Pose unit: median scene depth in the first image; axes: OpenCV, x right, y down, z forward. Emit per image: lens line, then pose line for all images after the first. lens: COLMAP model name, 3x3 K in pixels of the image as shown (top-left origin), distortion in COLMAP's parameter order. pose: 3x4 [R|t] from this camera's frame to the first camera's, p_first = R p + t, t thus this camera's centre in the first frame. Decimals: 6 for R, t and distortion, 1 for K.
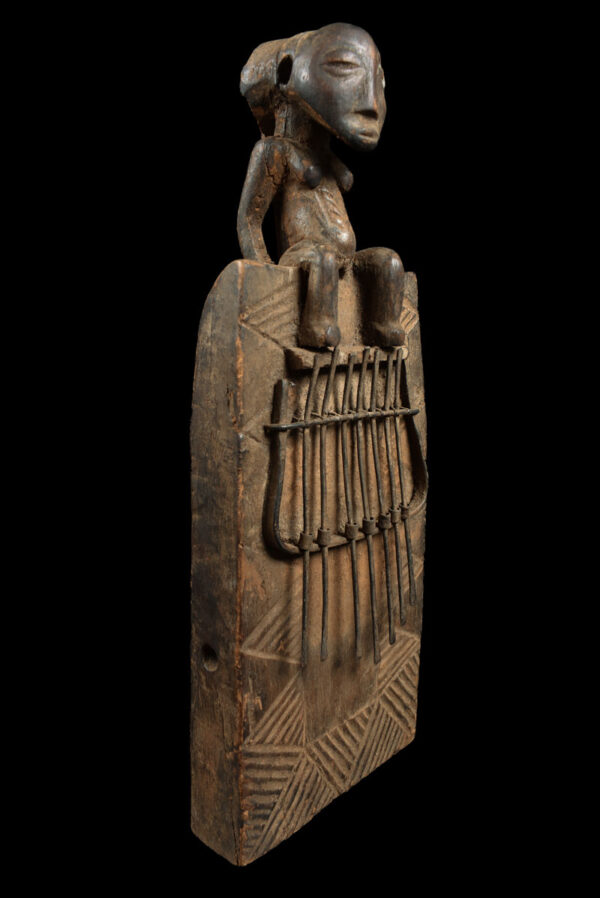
lens RADIAL K [[693.4, 0, 297.1], [0, 693.4, 444.3], [0, 0, 1]] dist [-0.104050, 0.010712]
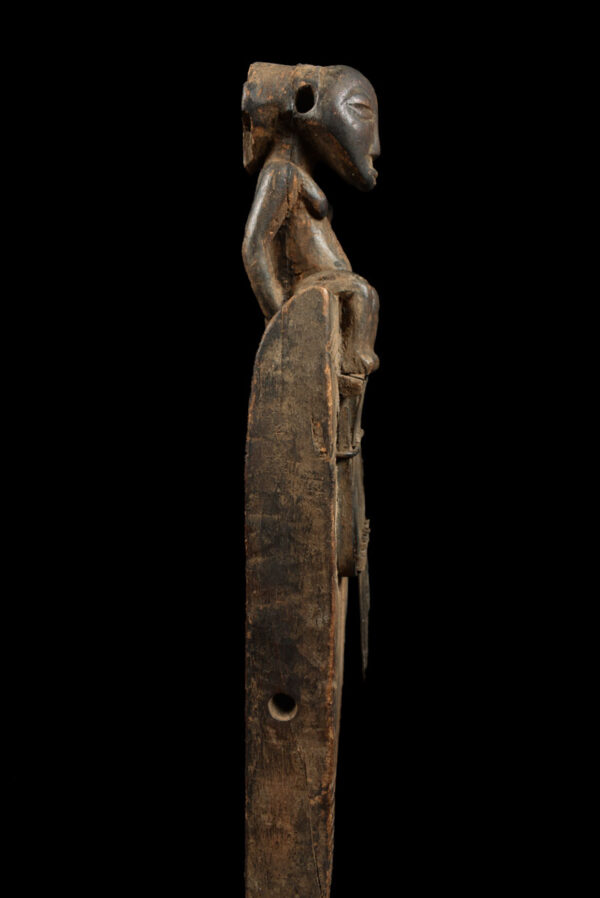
lens RADIAL K [[693.4, 0, 297.4], [0, 693.4, 452.7], [0, 0, 1]] dist [-0.104050, 0.010712]
pose [[0.791652, -0.082524, 0.605373, -0.674884], [0.099156, 0.995054, 0.005979, -0.038609], [-0.602872, 0.055293, 0.795920, 0.236575]]
